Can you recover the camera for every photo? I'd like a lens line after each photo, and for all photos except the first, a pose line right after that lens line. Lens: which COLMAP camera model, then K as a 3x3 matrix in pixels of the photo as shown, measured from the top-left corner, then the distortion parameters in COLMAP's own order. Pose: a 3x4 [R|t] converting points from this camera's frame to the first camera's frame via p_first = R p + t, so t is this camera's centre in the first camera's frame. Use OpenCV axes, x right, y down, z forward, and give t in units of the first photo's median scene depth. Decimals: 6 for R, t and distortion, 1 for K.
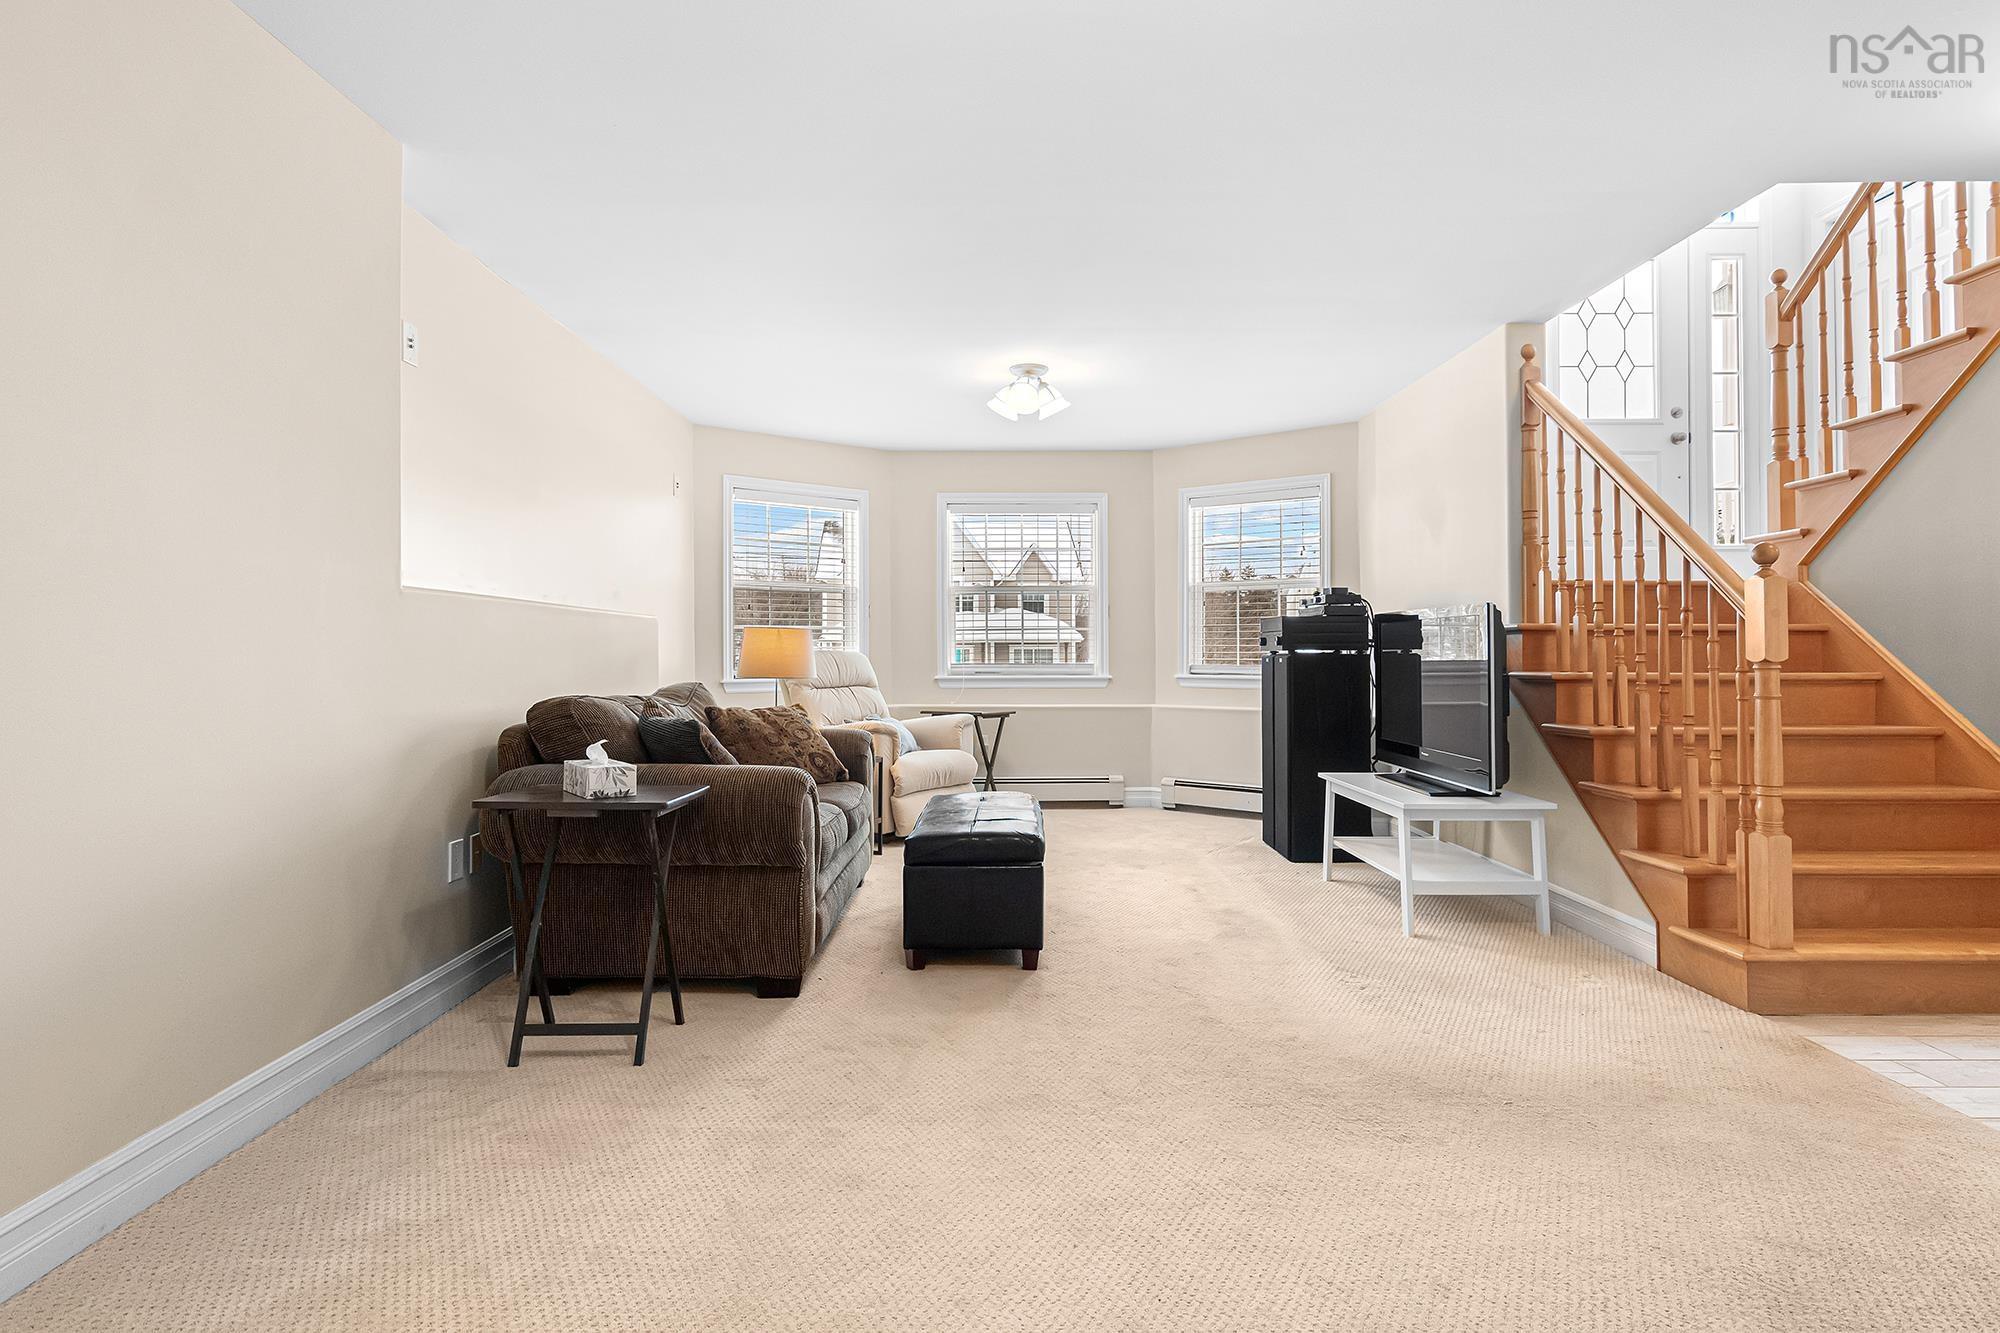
lens RADIAL K [[975.9, 0, 1006.5], [0, 975.9, 638.6], [0, 0, 1]] dist [0.003146, 0.002301]
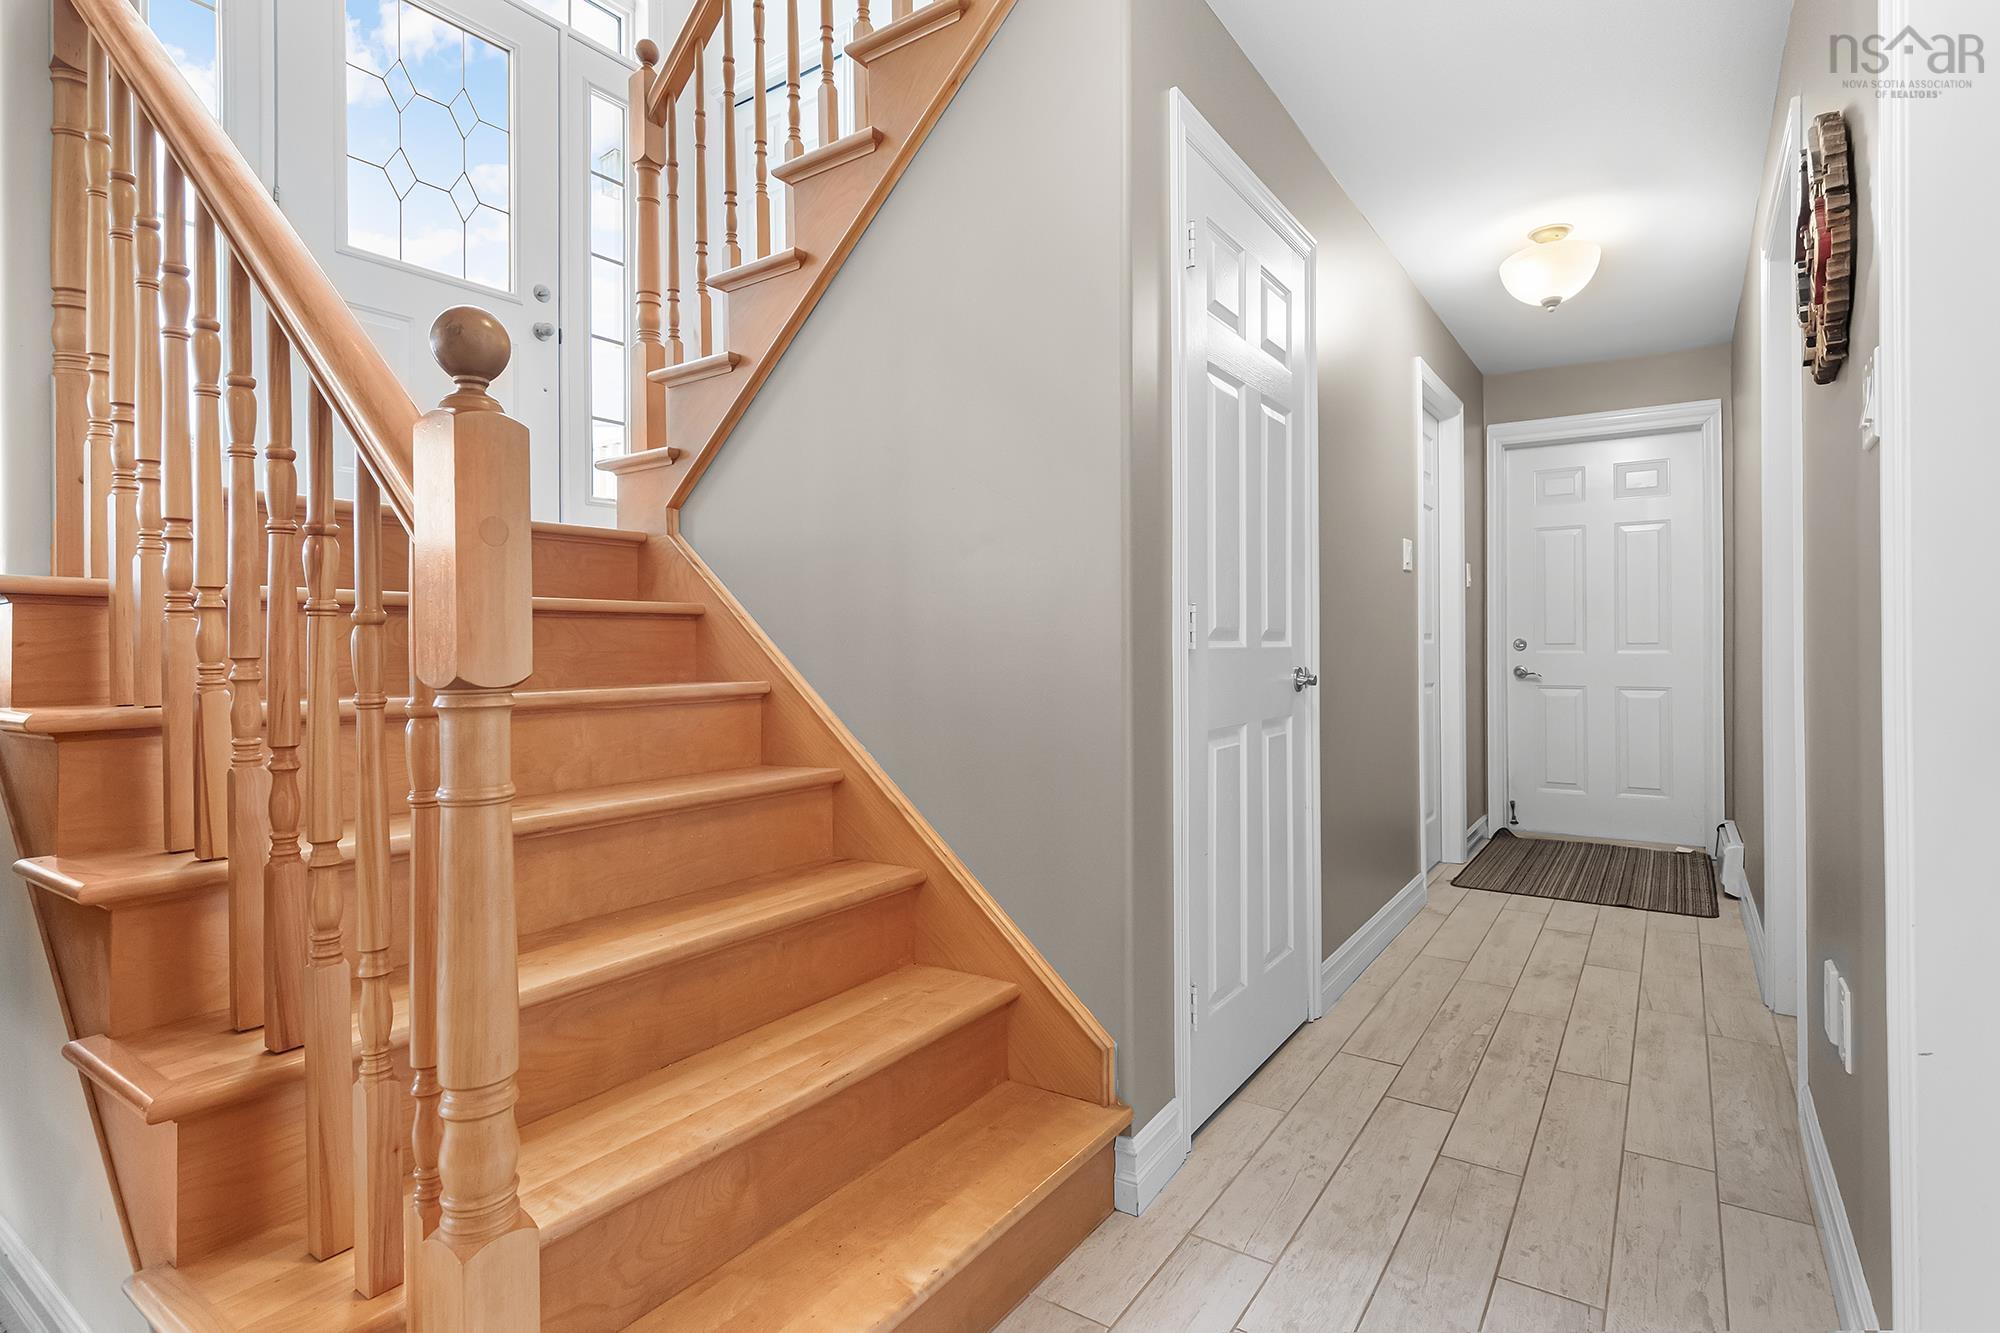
lens RADIAL K [[975.9, 0, 1002.2], [0, 975.9, 654.1], [0, 0, 1]] dist [0.003146, 0.002301]
pose [[0.578356, -0.010904, 0.815712, 0.441833], [-0.006162, 0.999824, 0.017734, 0.004752], [-0.815761, -0.015283, 0.578187, 0.486136]]
